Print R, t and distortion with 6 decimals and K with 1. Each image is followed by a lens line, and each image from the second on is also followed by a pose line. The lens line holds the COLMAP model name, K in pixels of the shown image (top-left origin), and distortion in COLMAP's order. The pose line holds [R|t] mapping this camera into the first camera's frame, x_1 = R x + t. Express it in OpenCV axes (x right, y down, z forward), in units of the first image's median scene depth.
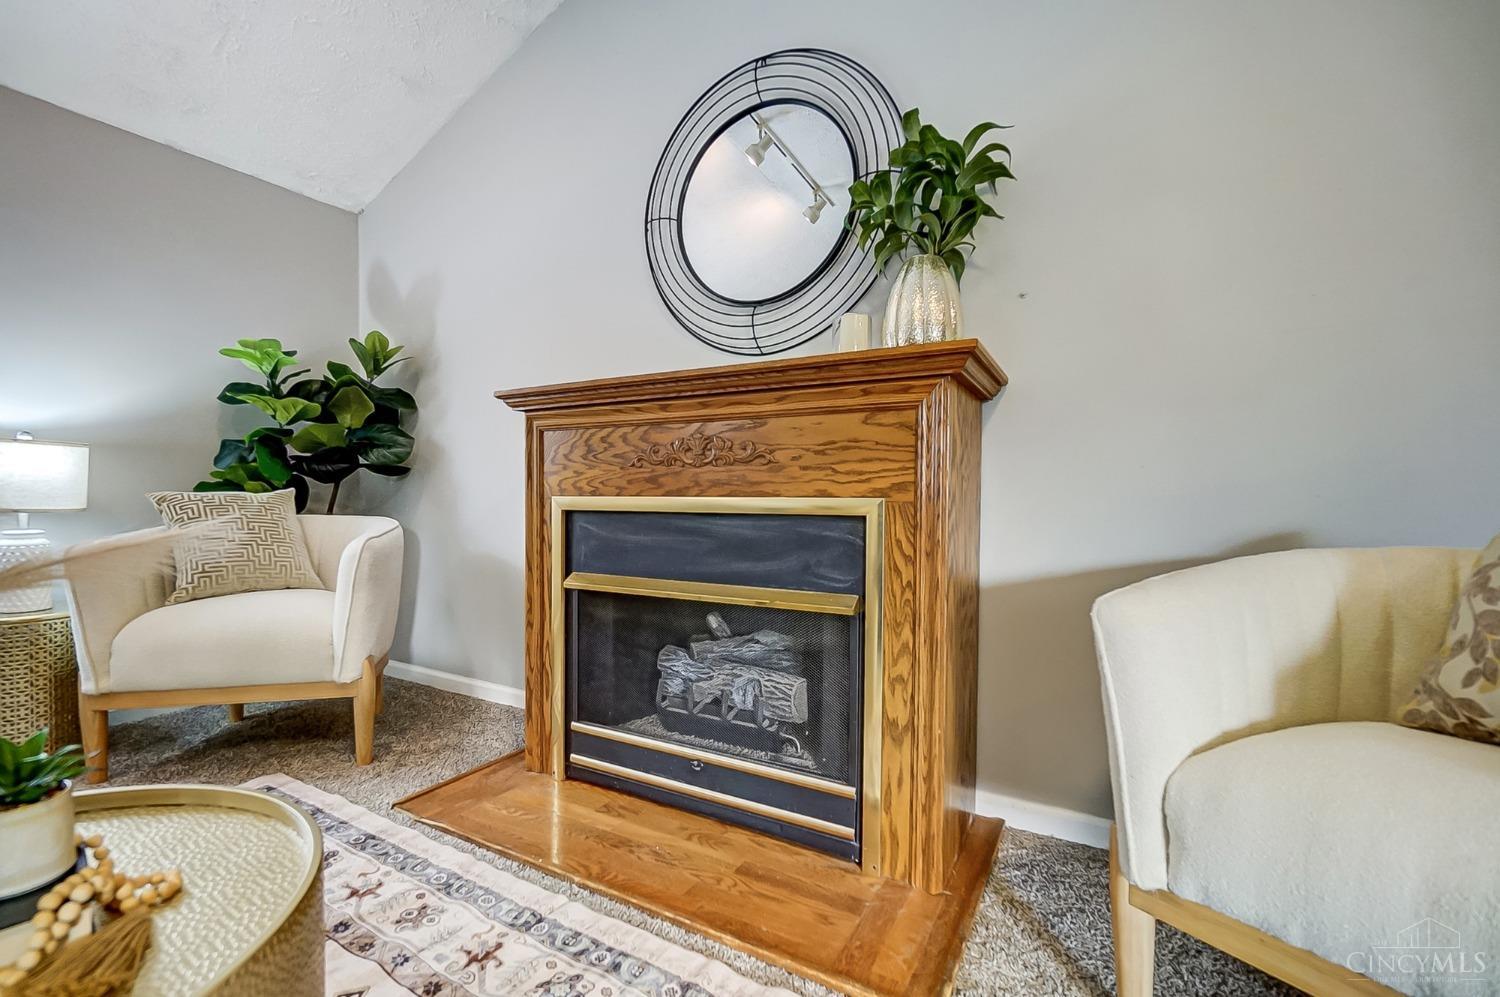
lens RADIAL K [[662.9, 0, 731.0], [0, 662.9, 494.9], [0, 0, 1]] dist [0.001662, 0.000415]
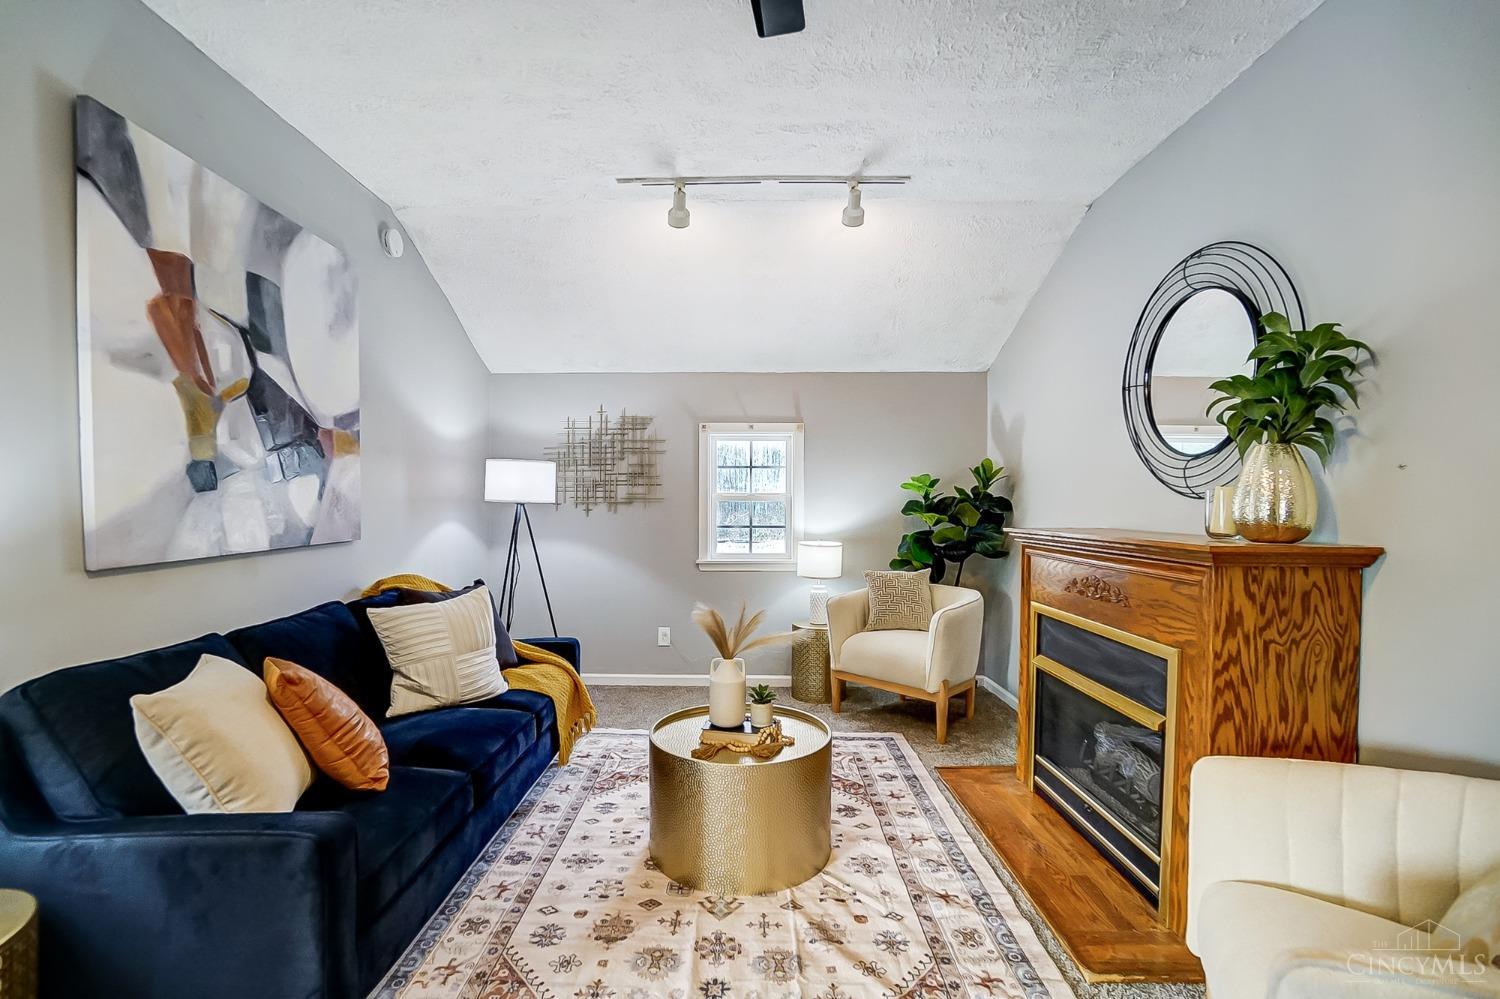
lens RADIAL K [[680.9, 0, 743.9], [0, 680.9, 503.5], [0, 0, 1]] dist [-0.035075, 0.001226]
pose [[0.507959, 0.002713, -0.861377, 0.702194], [-0.007725, 0.999969, -0.001406, -0.208003], [0.861347, 0.007368, 0.507964, -0.325834]]
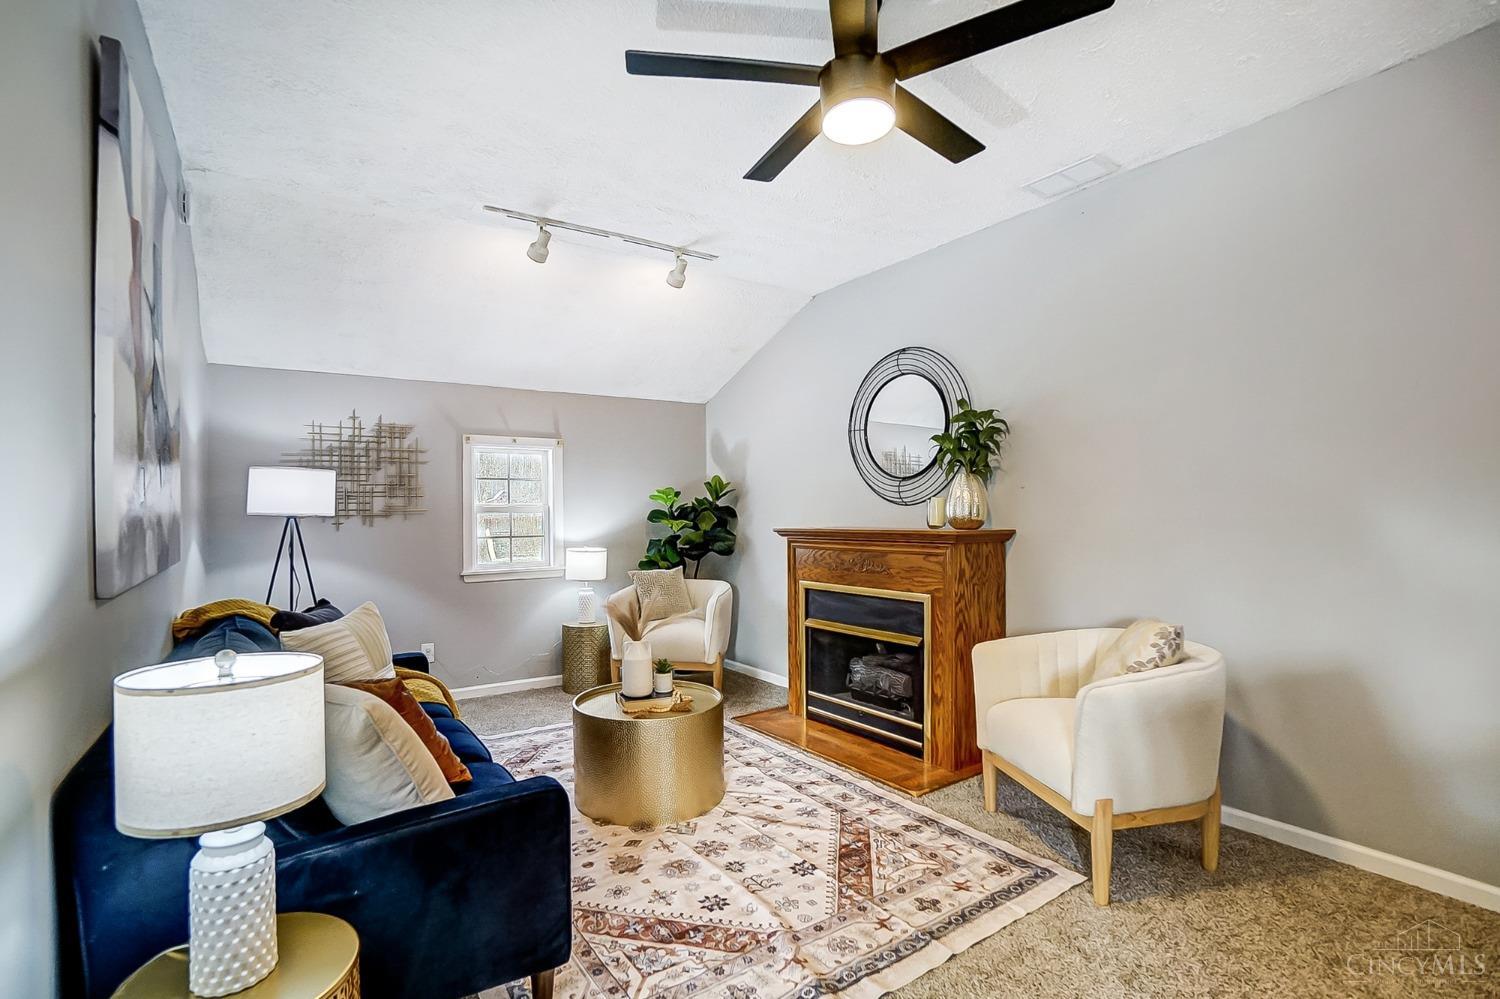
lens RADIAL K [[697.5, 0, 750.0], [0, 697.5, 499.5], [0, 0, 1]] dist [-0.040380, 0.000020]
pose [[0.914748, -0.018683, -0.403594, 0.463642], [0.010074, 0.999674, -0.023443, -0.198730], [0.403900, 0.017379, 0.914638, -1.035121]]
